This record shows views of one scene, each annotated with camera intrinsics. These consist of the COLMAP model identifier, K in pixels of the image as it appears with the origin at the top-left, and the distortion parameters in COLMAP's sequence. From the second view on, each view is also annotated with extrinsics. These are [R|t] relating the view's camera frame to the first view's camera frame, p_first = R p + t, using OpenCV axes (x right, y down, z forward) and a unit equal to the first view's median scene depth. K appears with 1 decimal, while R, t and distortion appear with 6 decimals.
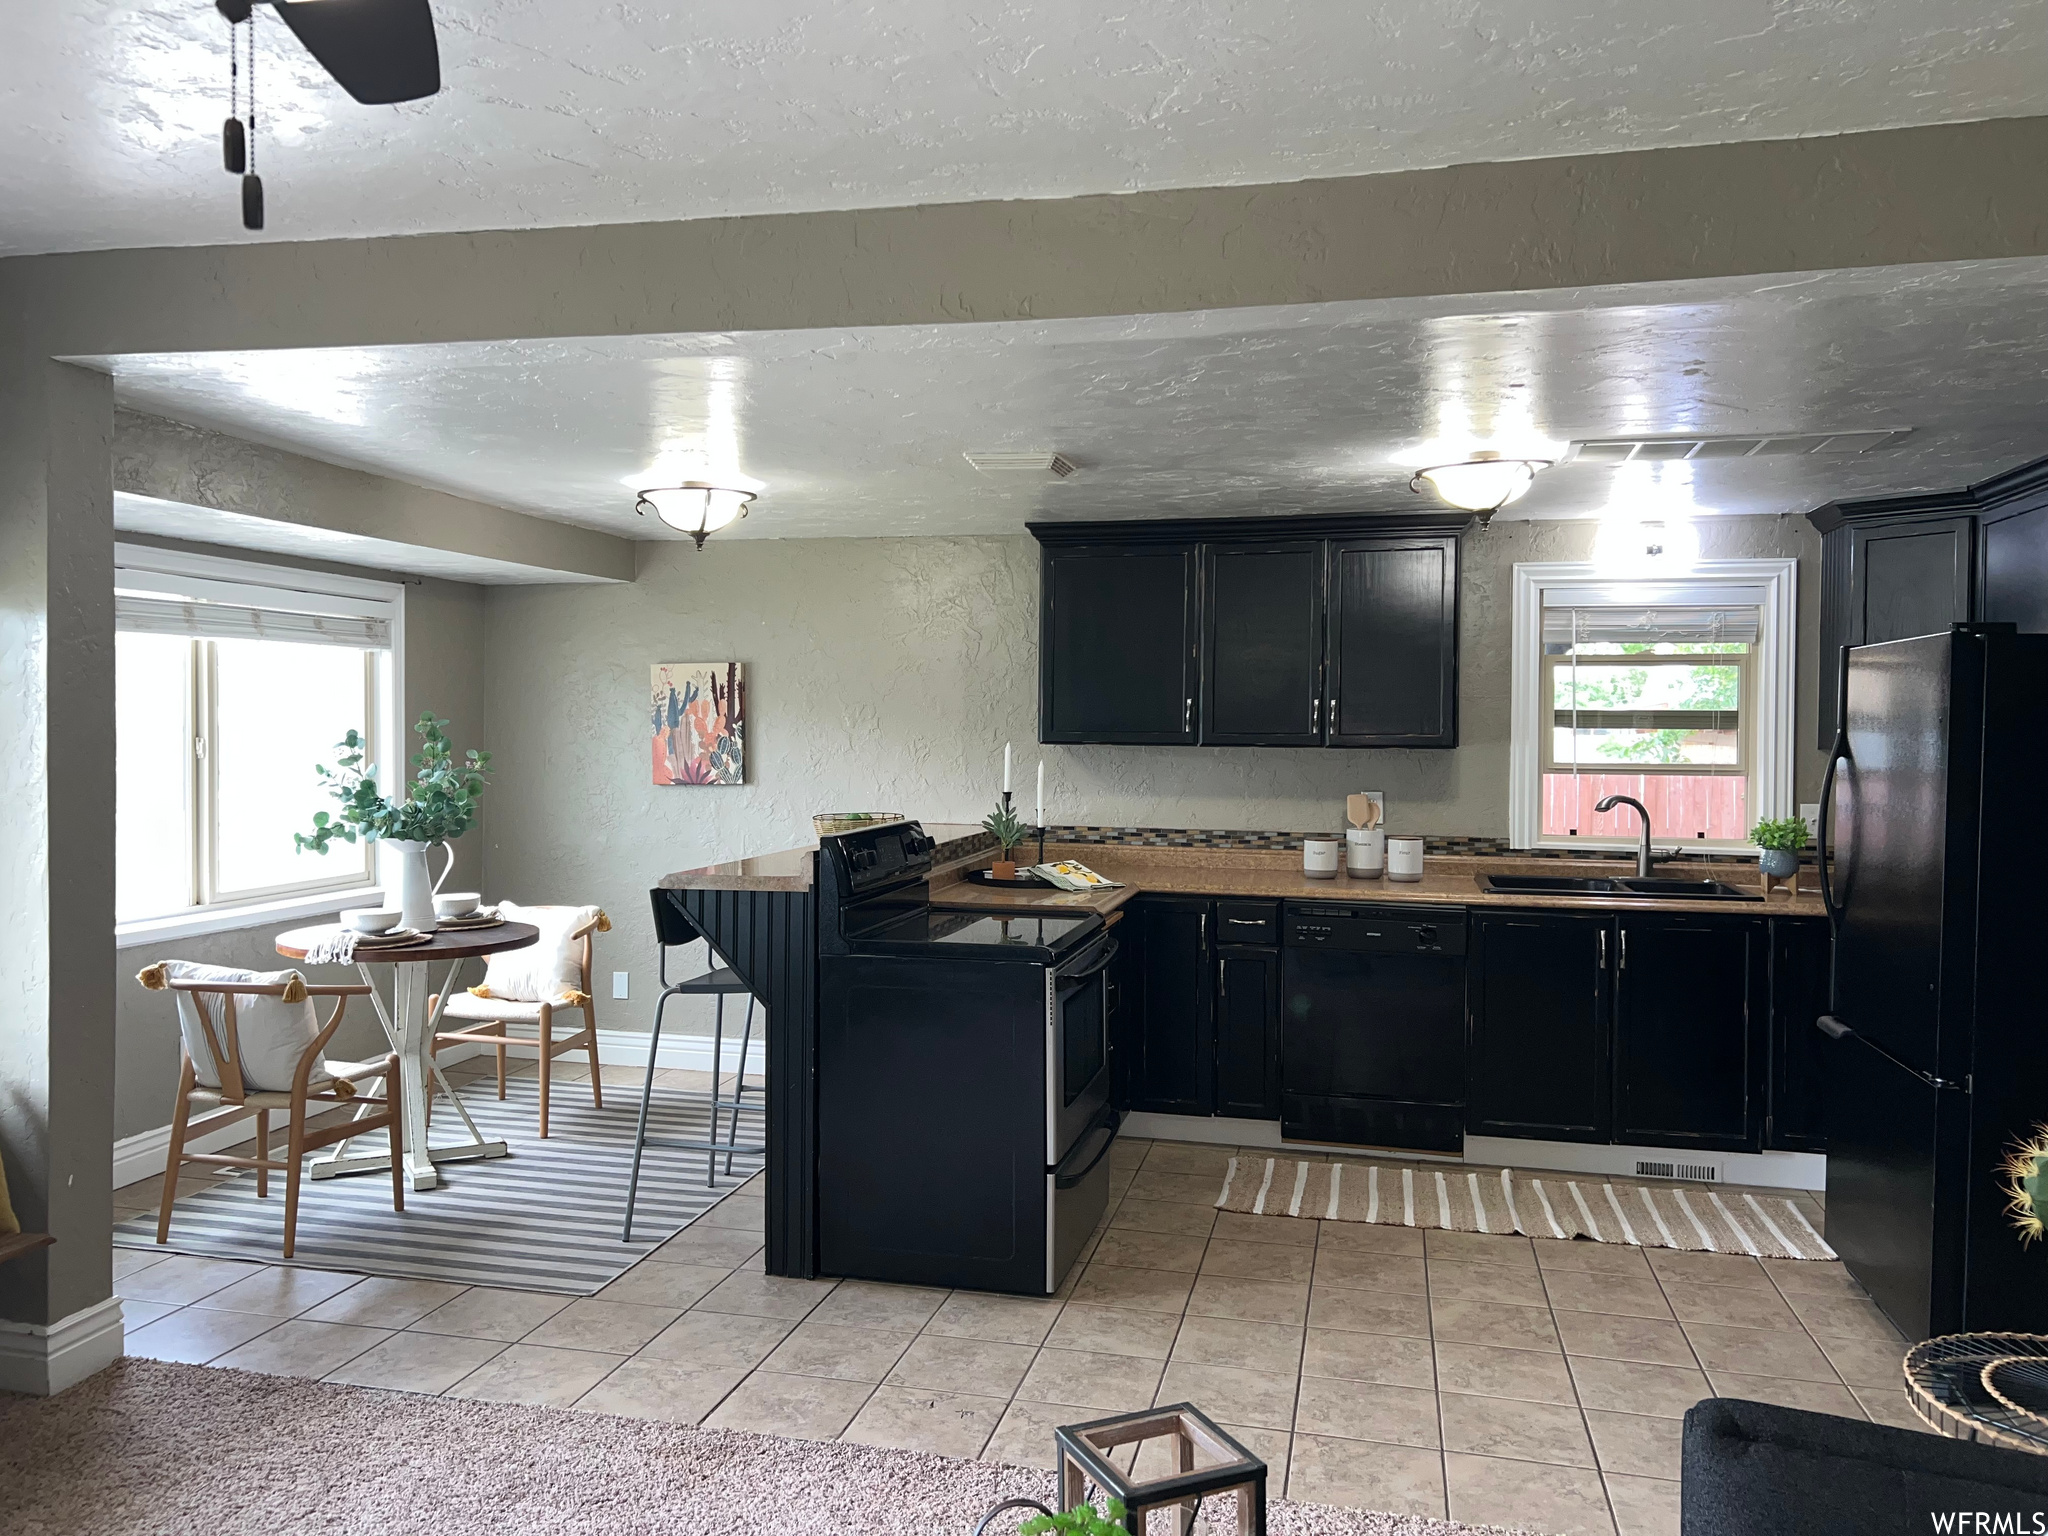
lens RADIAL K [[1540.7, 0, 1005.1], [0, 1540.7, 748.1], [0, 0, 1]] dist [0.067013, -0.079020]
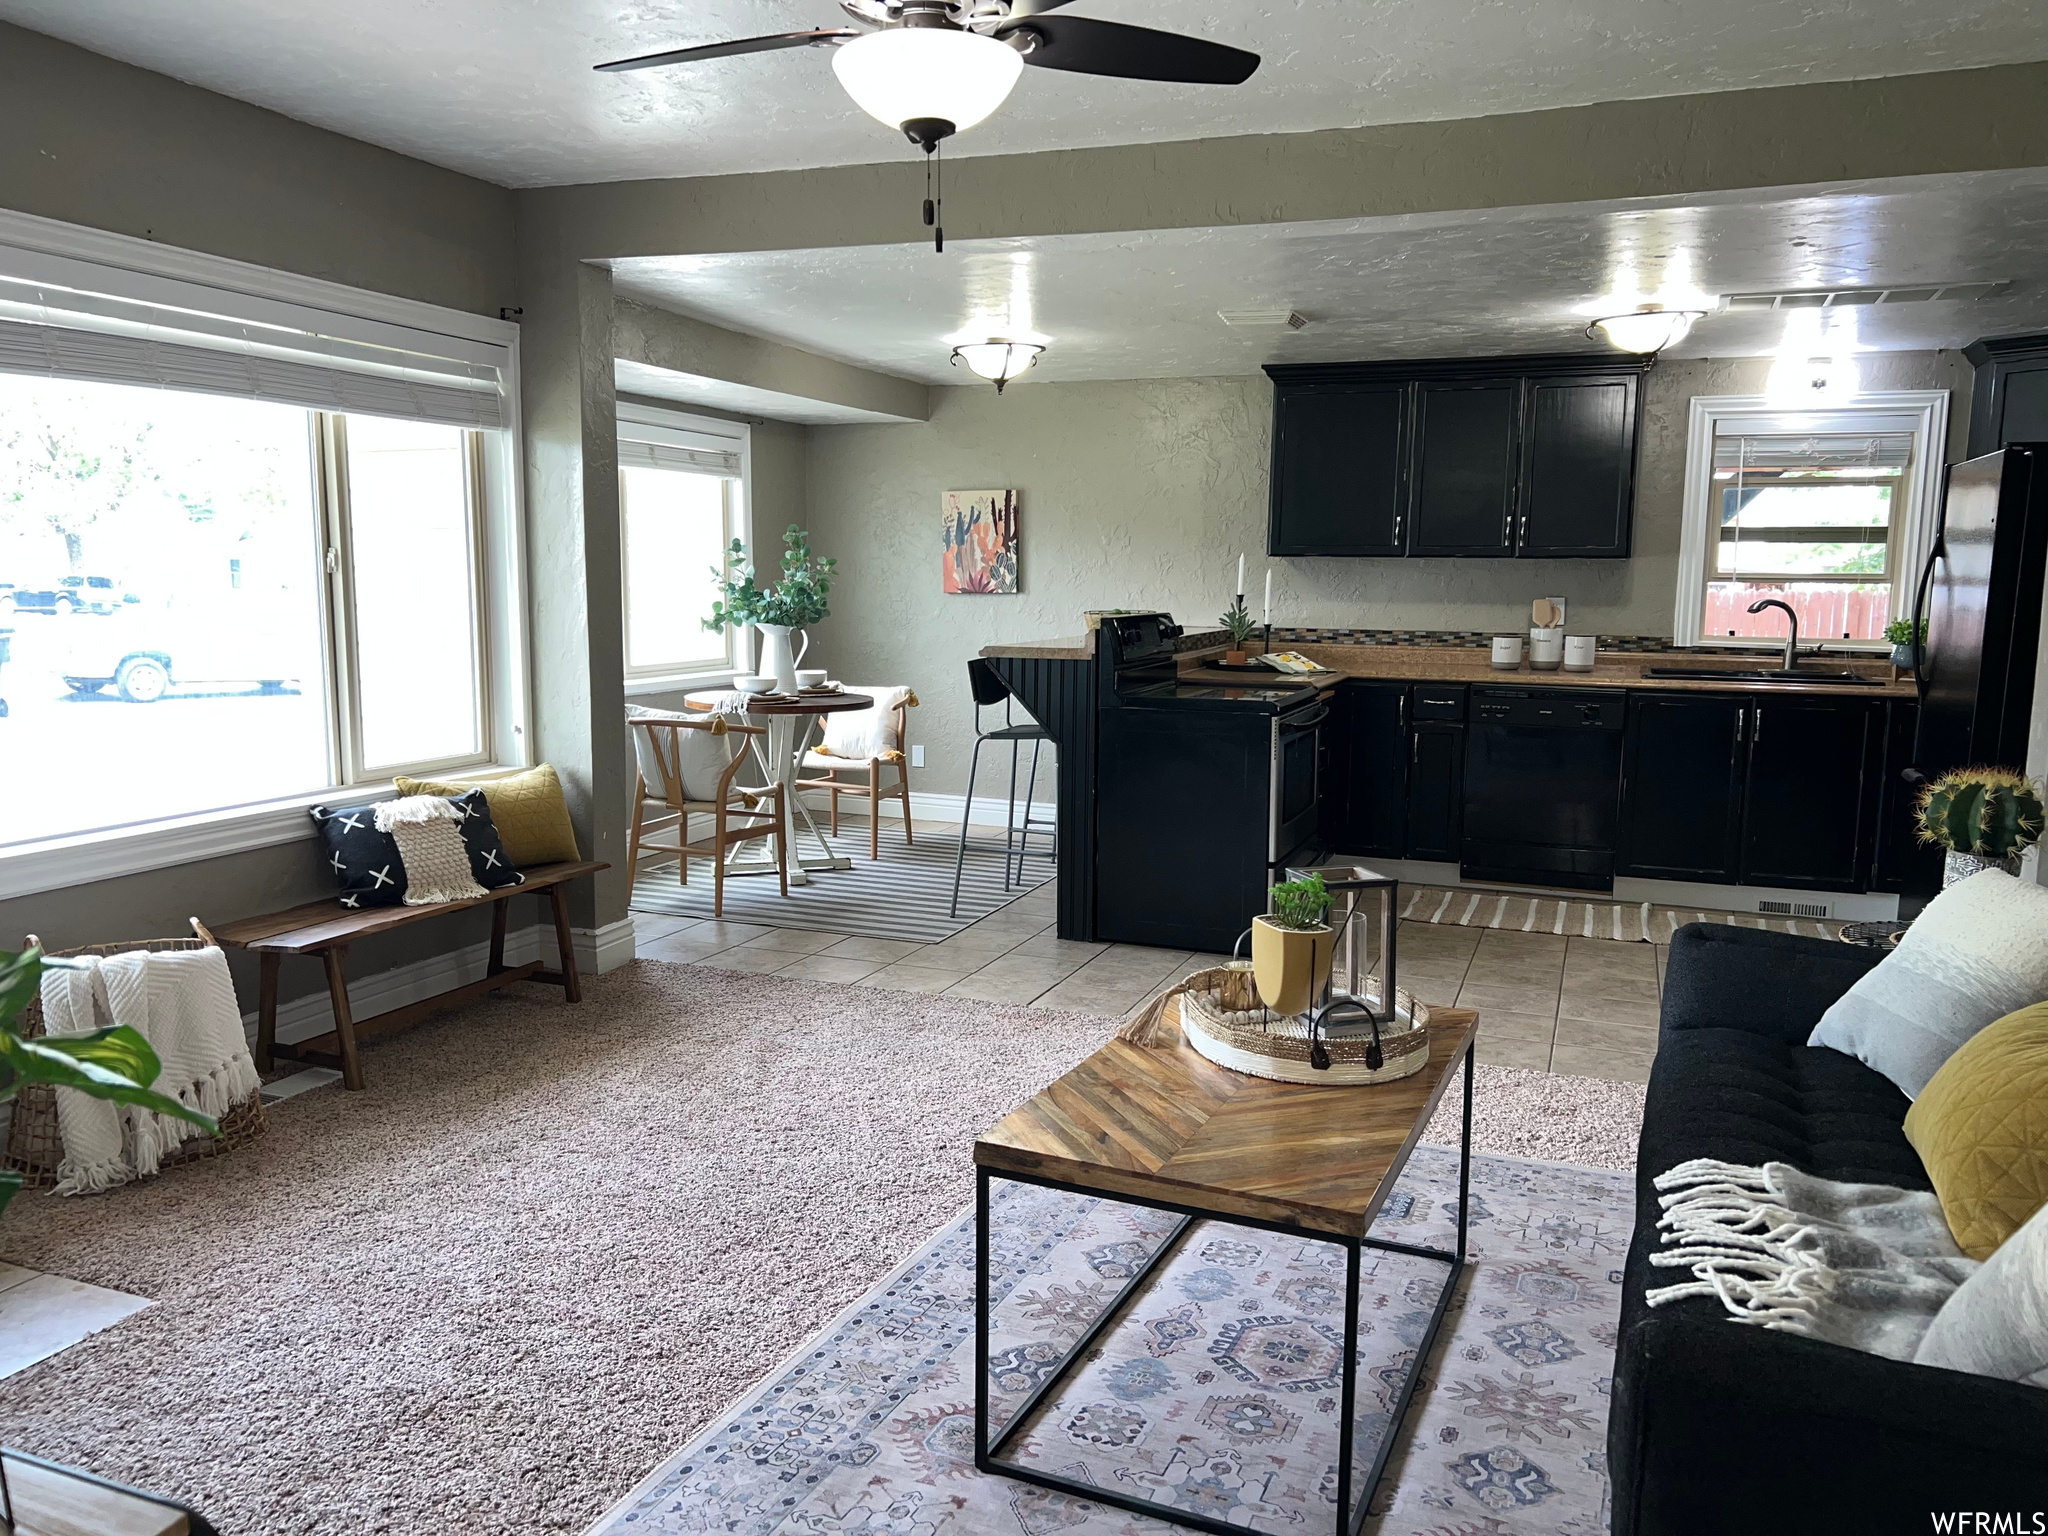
lens RADIAL K [[1540.7, 0, 1016.3], [0, 1540.7, 785.3], [0, 0, 1]] dist [0.067013, -0.079020]
pose [[0.991578, 0.022588, -0.127524, -0.016646], [-0.006688, 0.992290, 0.123755, 0.030048], [0.129336, -0.121860, 0.984085, -0.261499]]
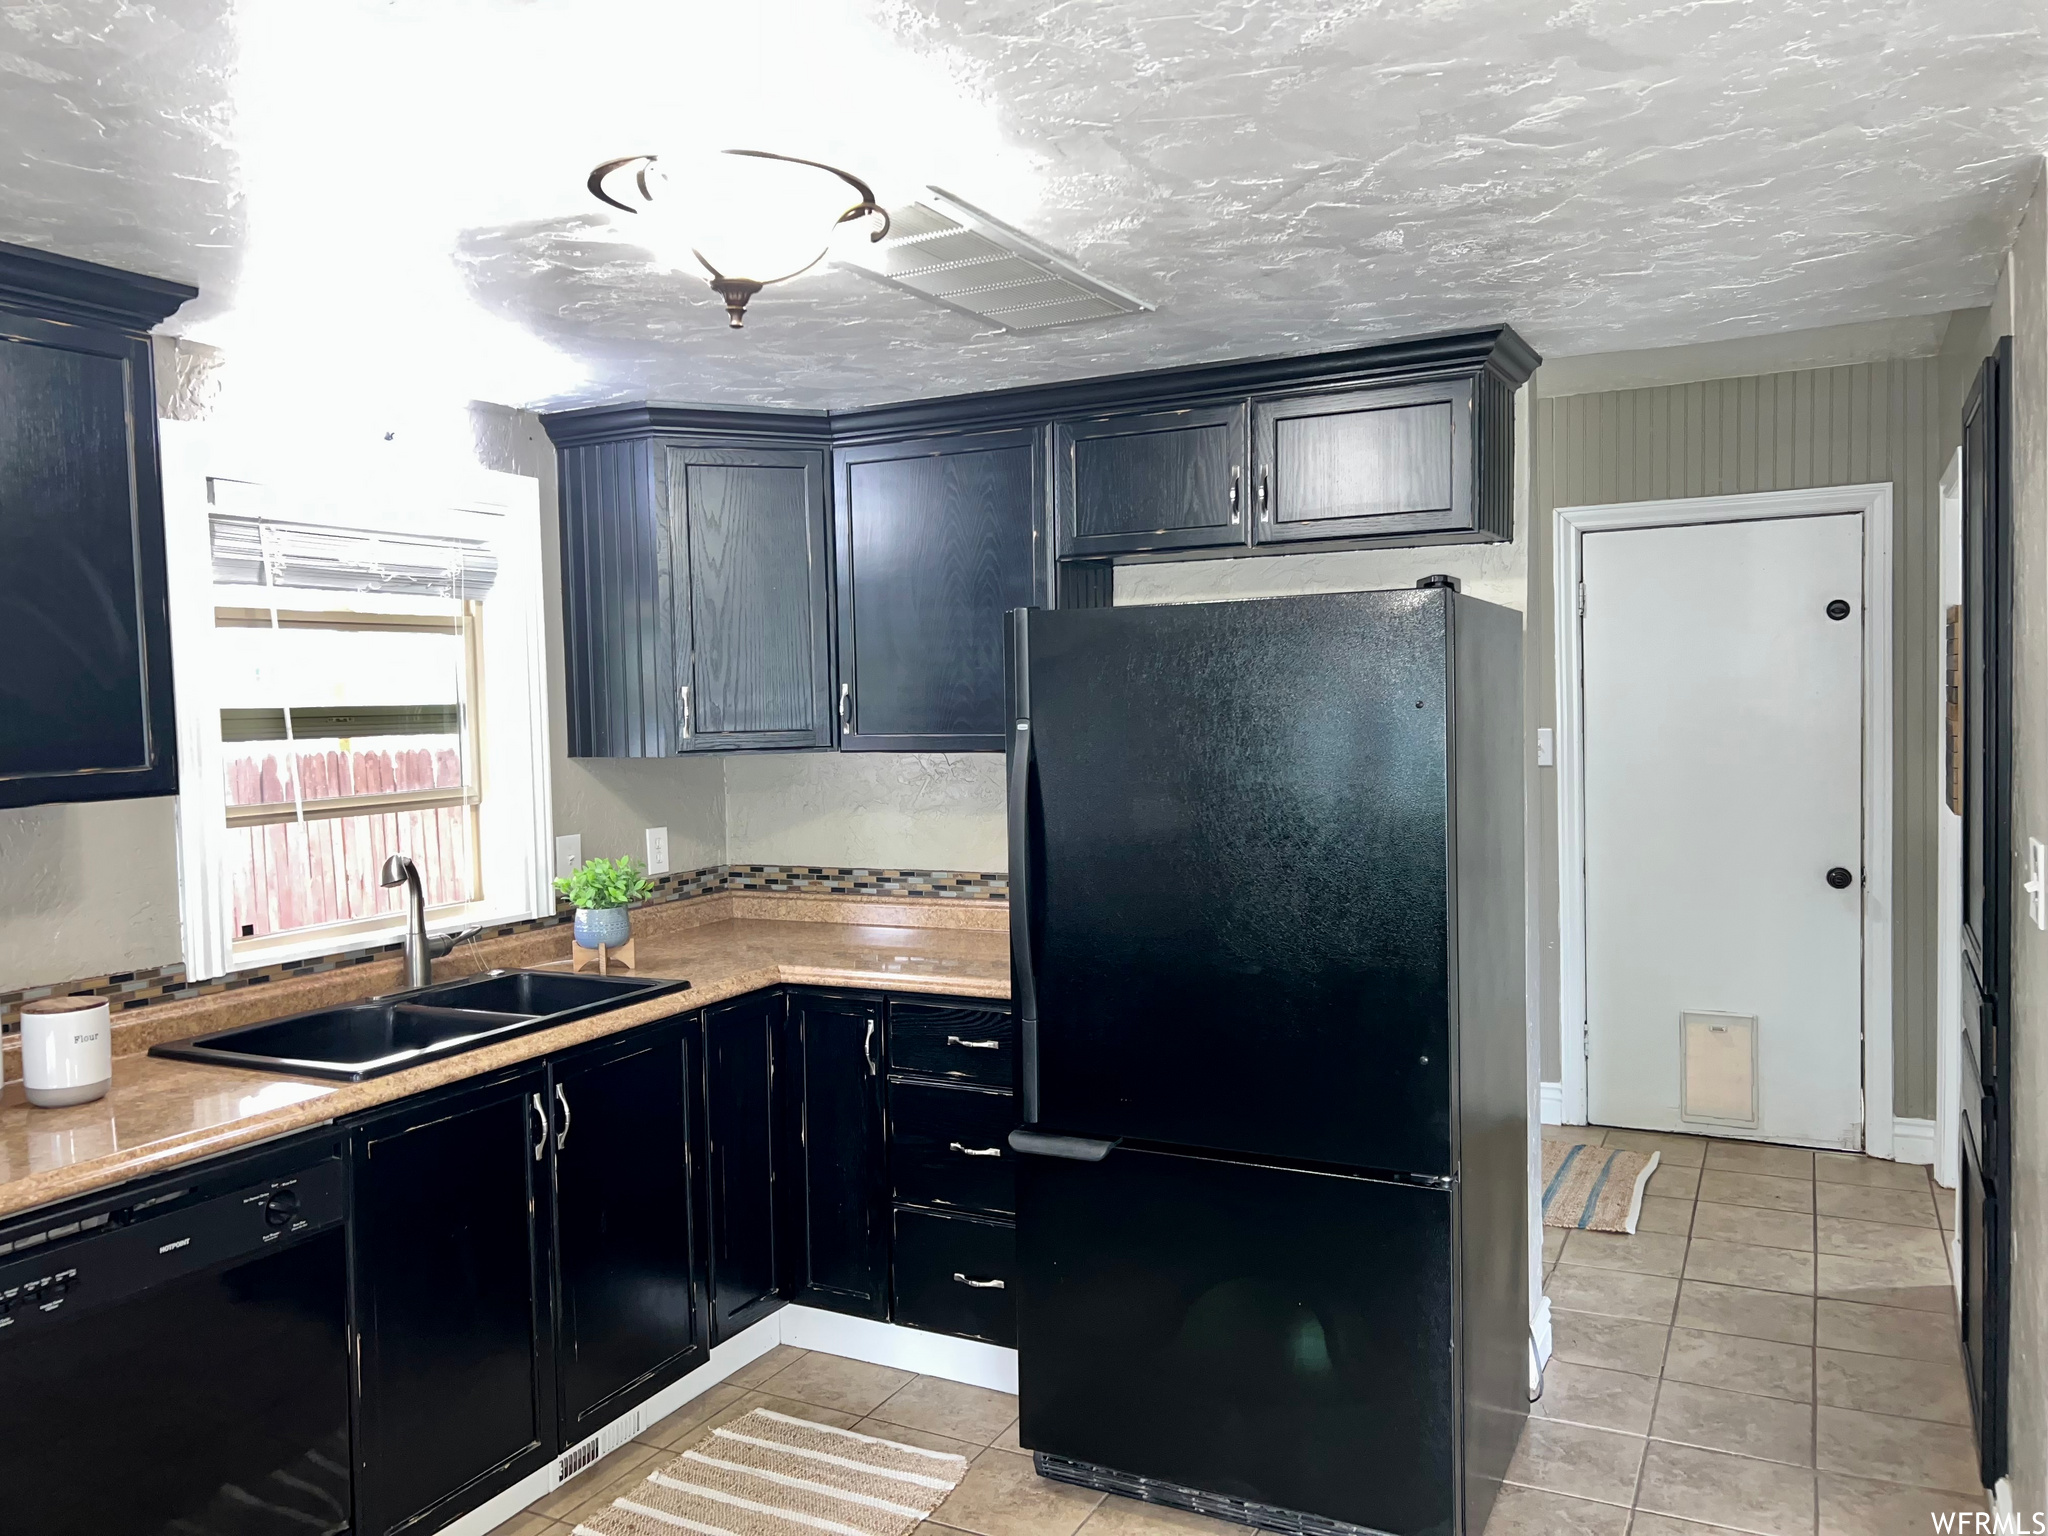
lens RADIAL K [[1540.7, 0, 1017.5], [0, 1540.7, 773.9], [0, 0, 1]] dist [0.067013, -0.079020]
pose [[0.267311, -0.060846, 0.961687, -0.102778], [0.060085, 0.997115, 0.046386, -0.012436], [-0.961735, 0.045383, 0.270195, 0.668794]]
